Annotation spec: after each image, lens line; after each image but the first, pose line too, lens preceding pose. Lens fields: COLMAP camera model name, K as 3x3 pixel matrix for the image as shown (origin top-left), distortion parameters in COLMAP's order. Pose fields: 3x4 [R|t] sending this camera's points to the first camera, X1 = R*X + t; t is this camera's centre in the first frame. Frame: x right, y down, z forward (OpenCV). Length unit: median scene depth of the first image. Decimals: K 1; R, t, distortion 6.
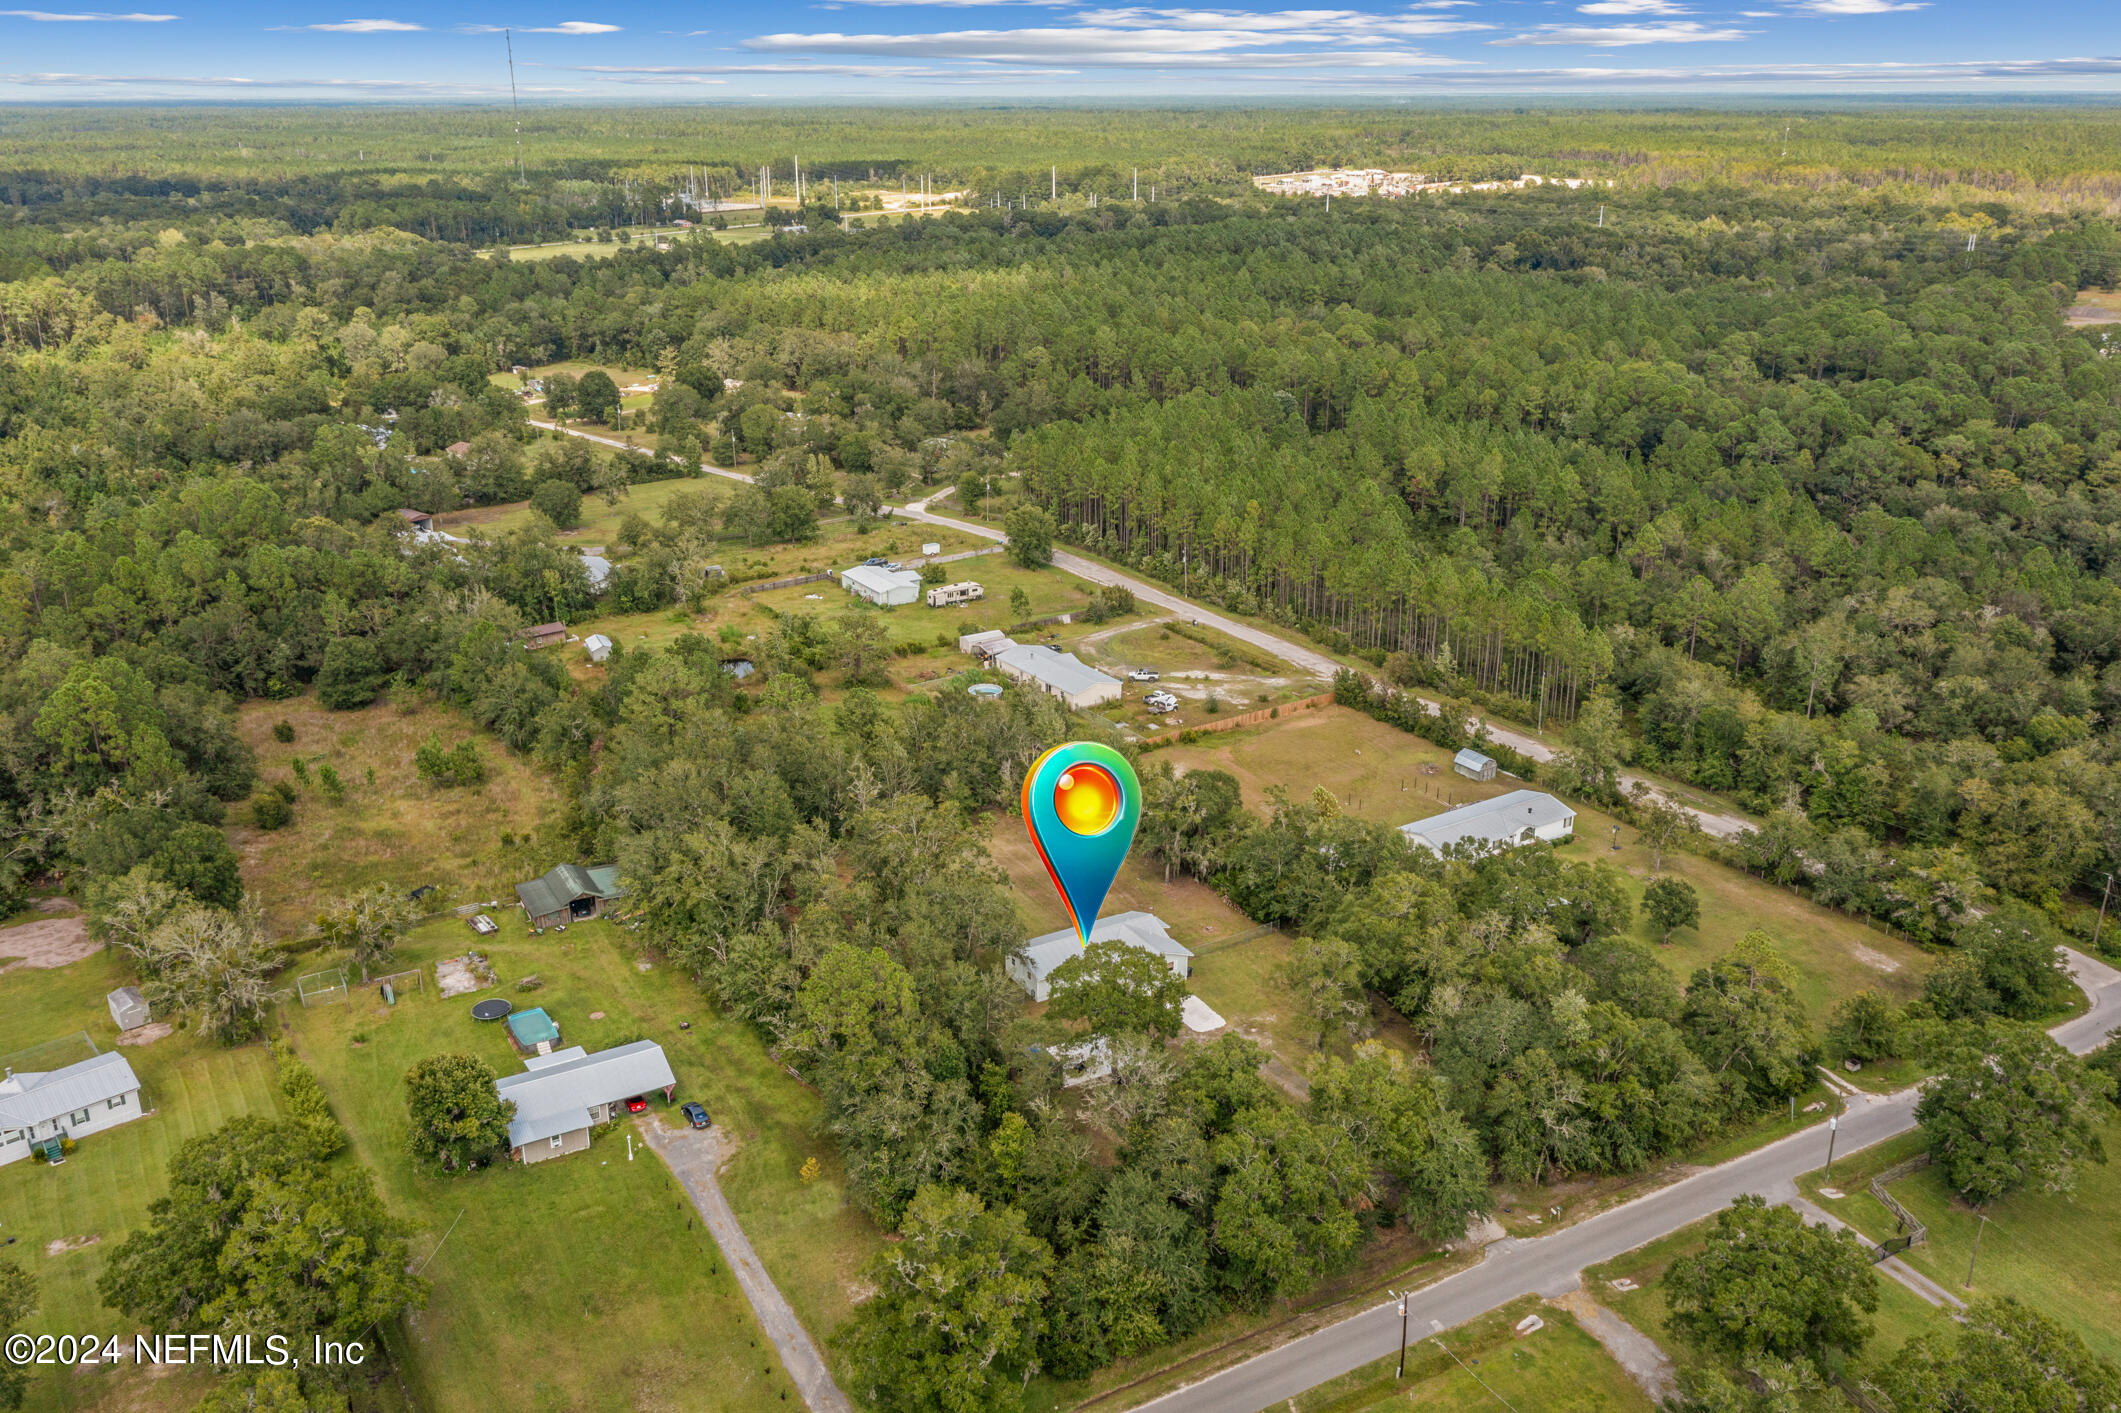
lens RADIAL K [[1713.9, 0, 1059.5], [0, 1713.9, 674.9], [0, 0, 1]] dist [0.001915, 0.008702]
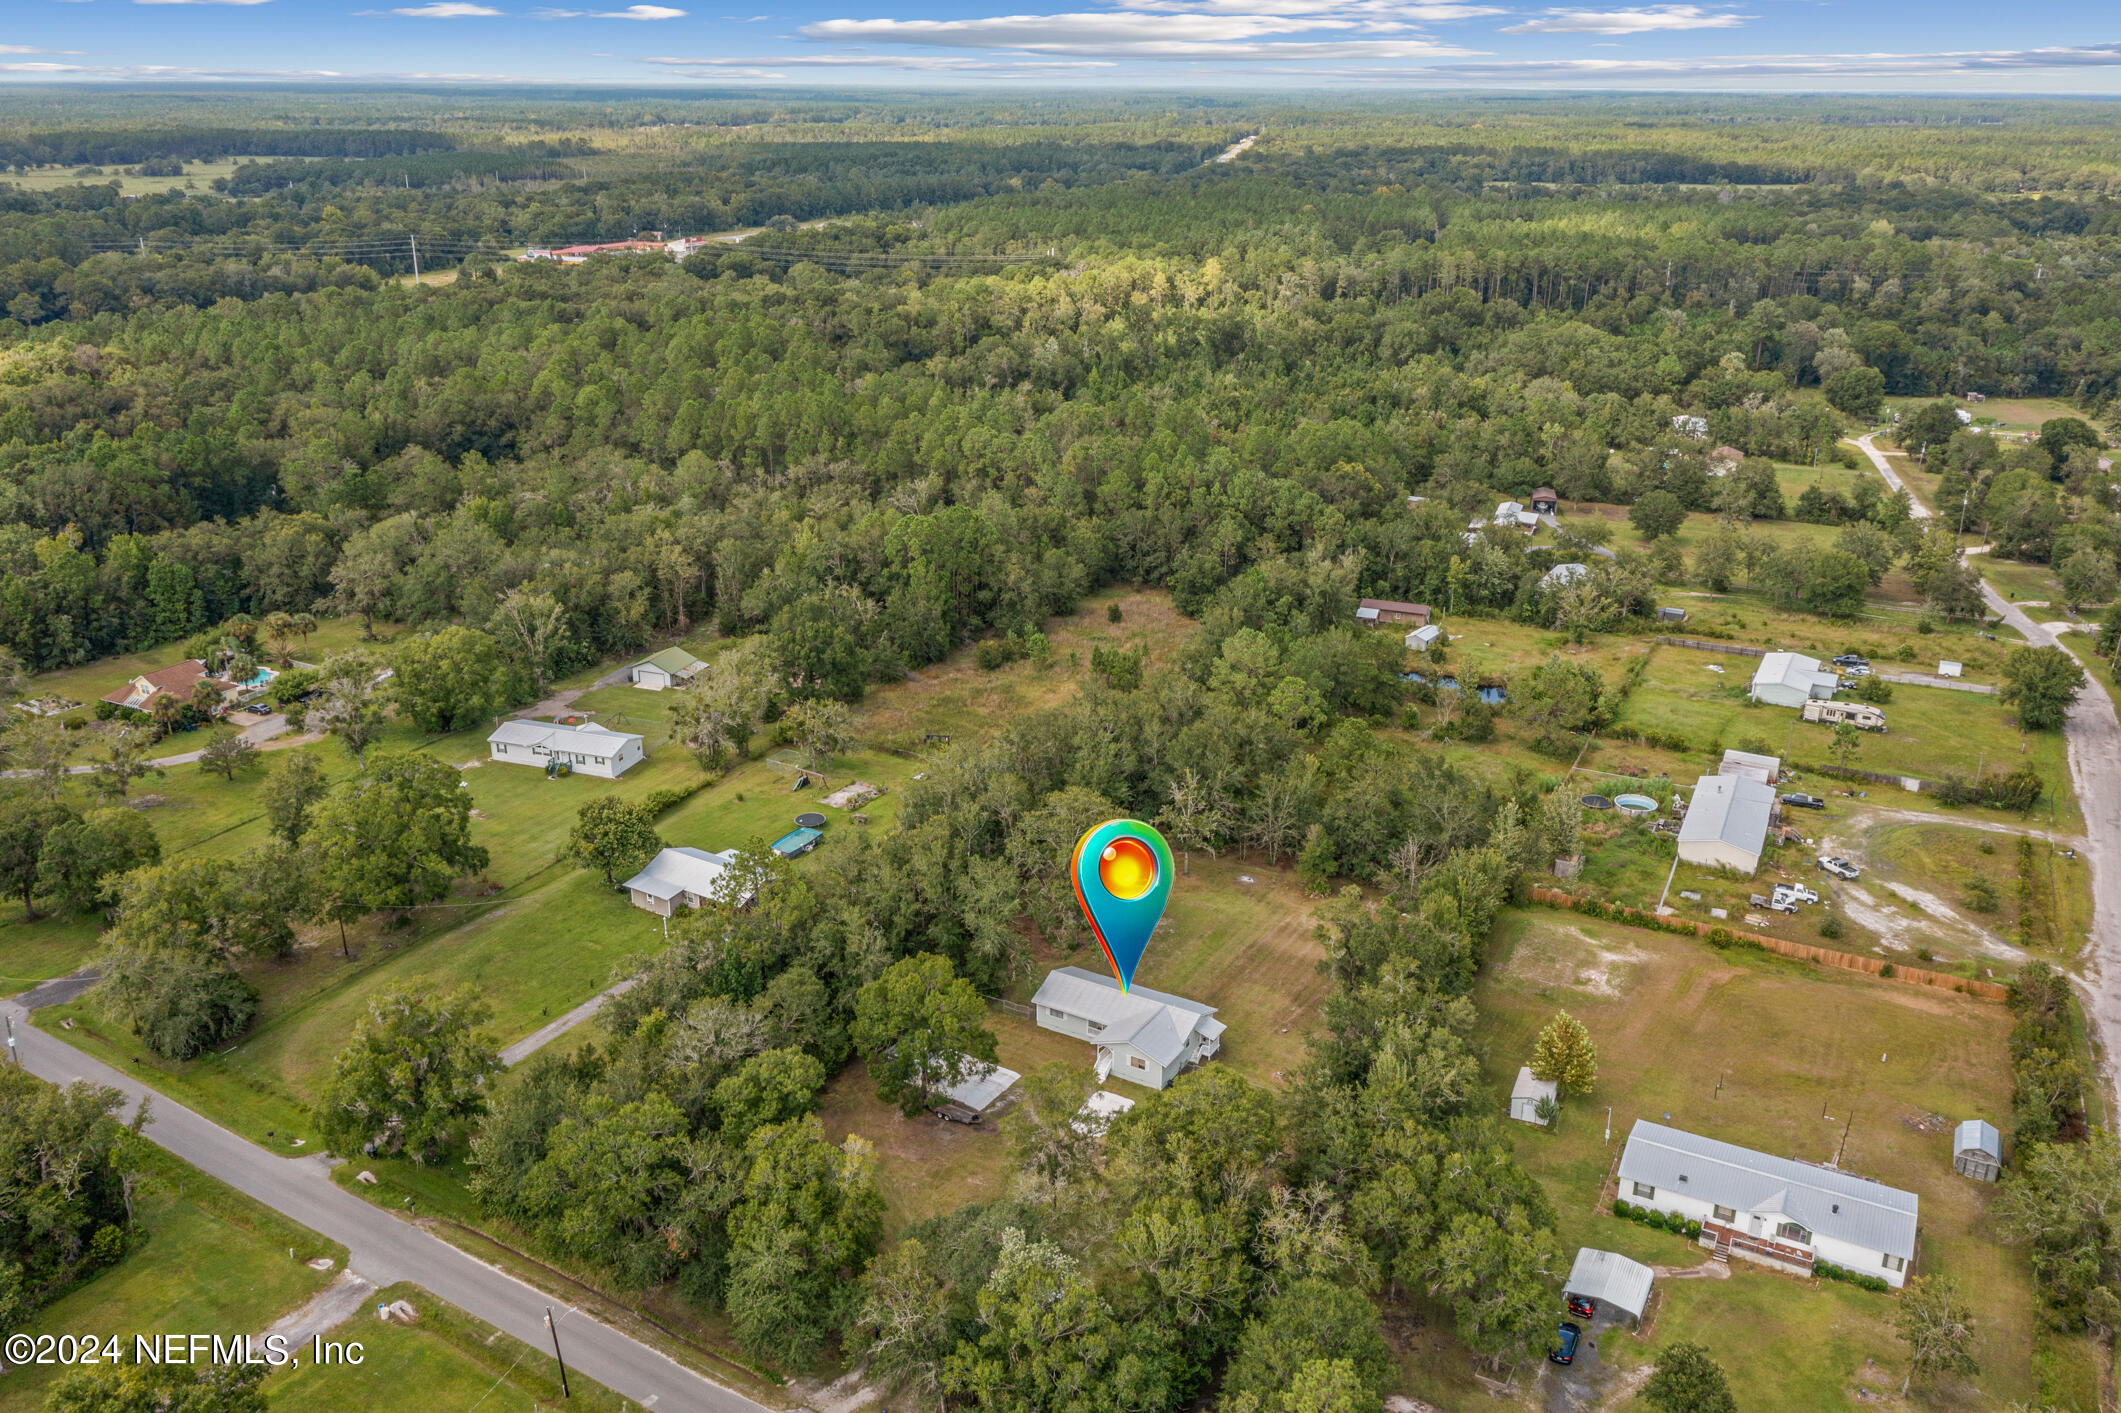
lens RADIAL K [[1713.9, 0, 1059.5], [0, 1713.9, 674.9], [0, 0, 1]] dist [0.001915, 0.008702]
pose [[0.485260, 0.296795, -0.822457, 0.483751], [-0.294066, 0.941232, 0.166155, -0.105016], [0.823437, 0.161228, 0.544019, 0.302818]]
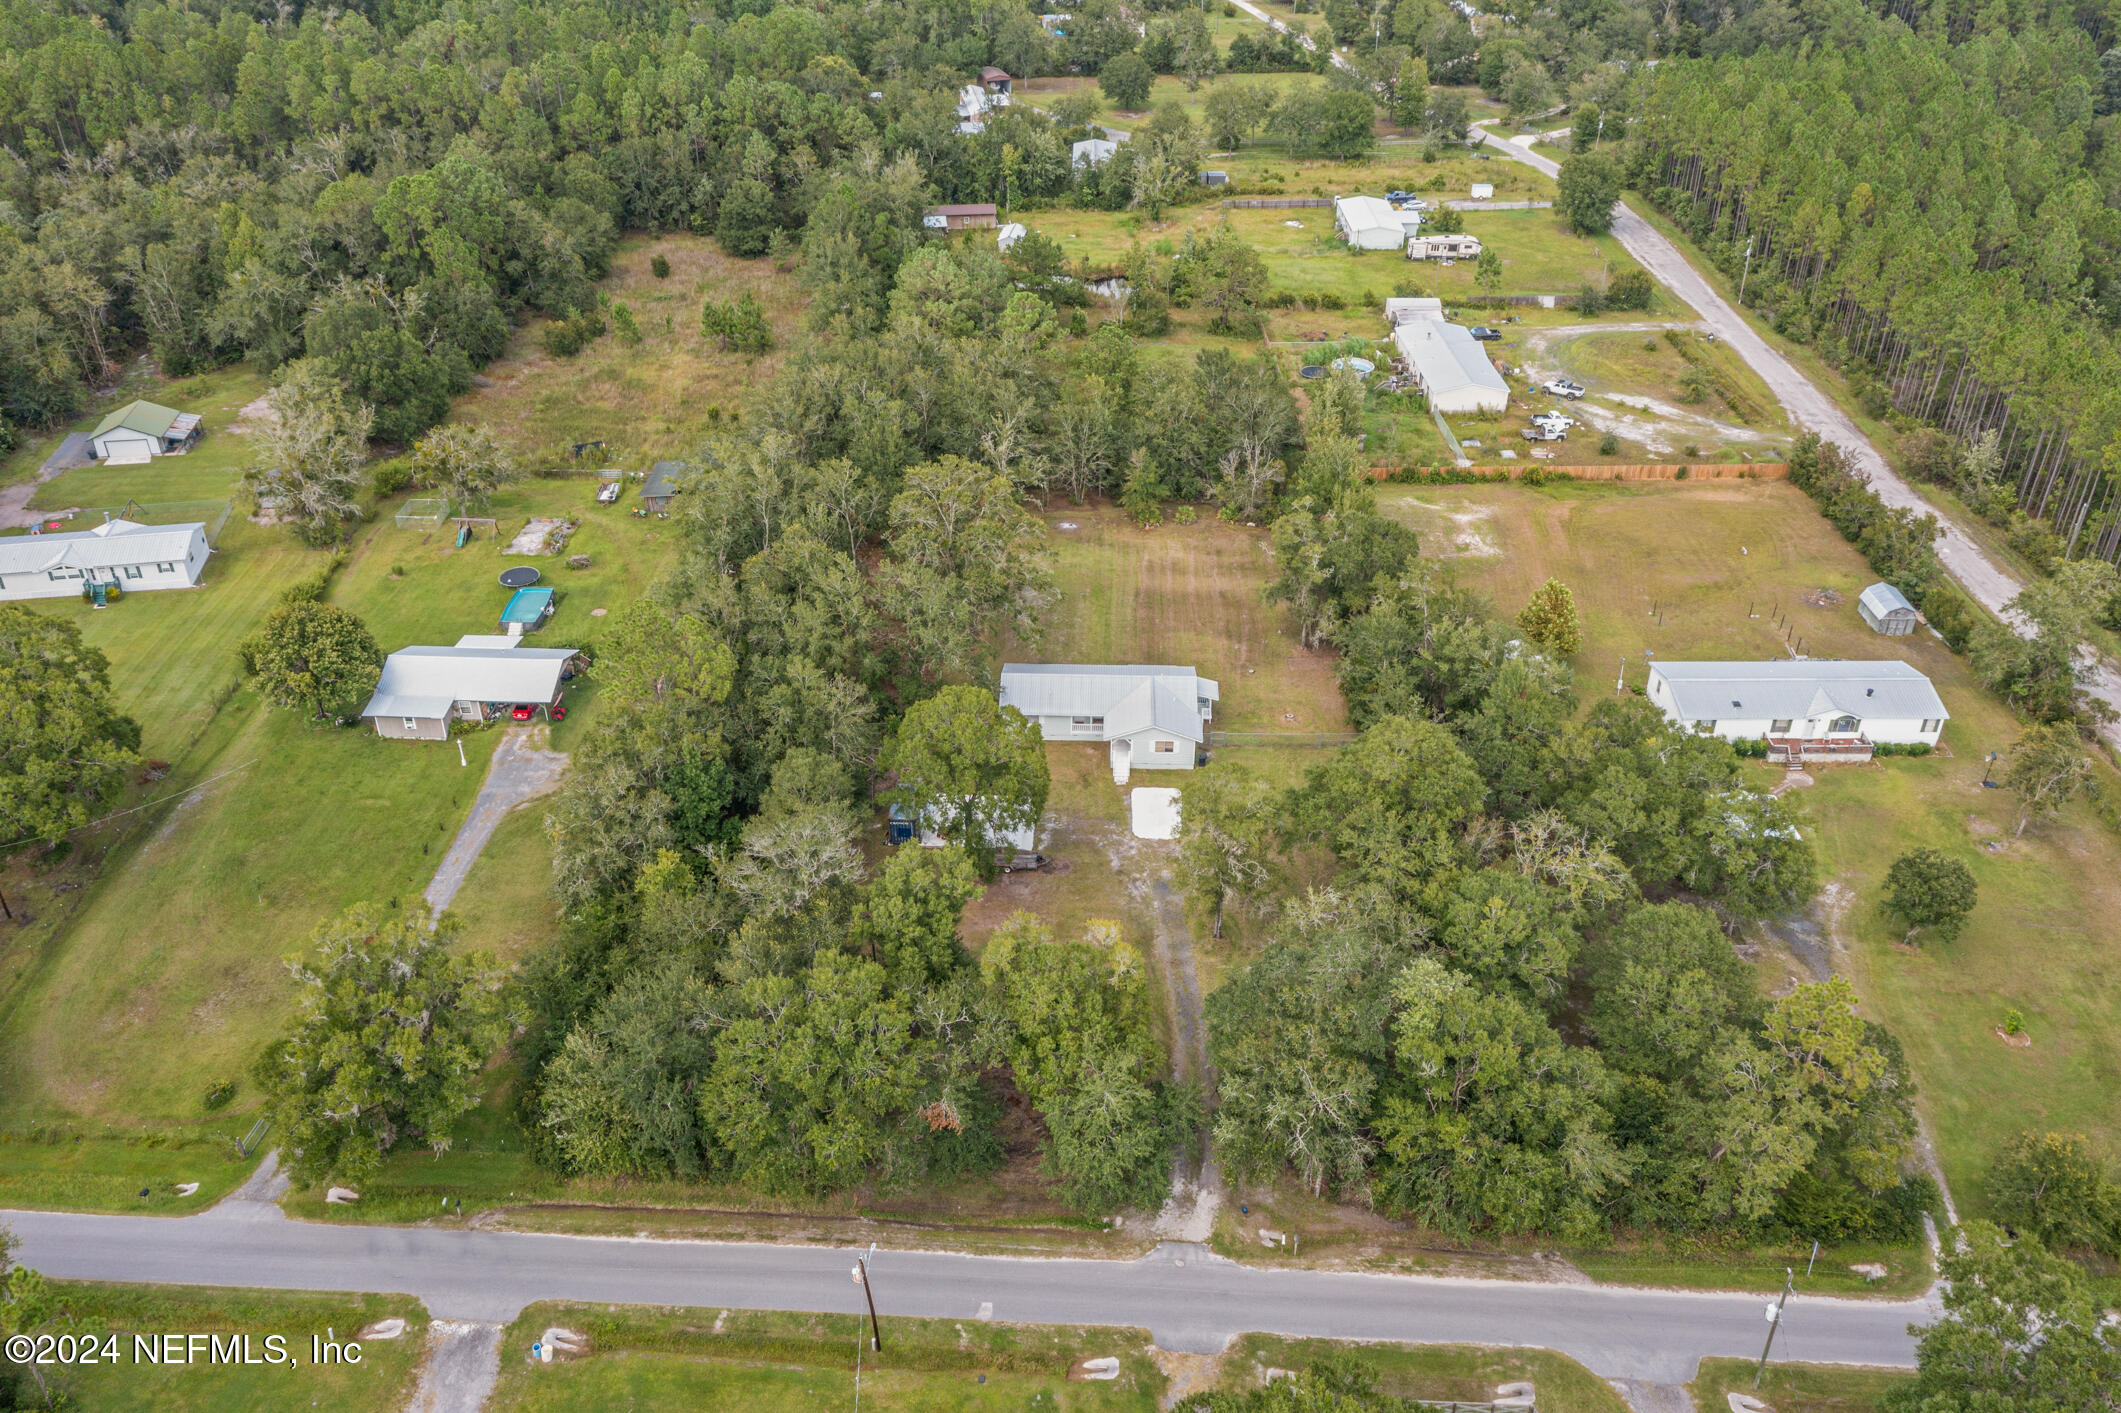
lens RADIAL K [[1713.9, 0, 1059.5], [0, 1713.9, 674.9], [0, 0, 1]] dist [0.001915, 0.008702]
pose [[0.845069, 0.280733, -0.455025, 0.248807], [-0.178173, 0.950281, 0.255384, -0.034583], [0.504096, -0.134744, 0.853072, 0.212661]]
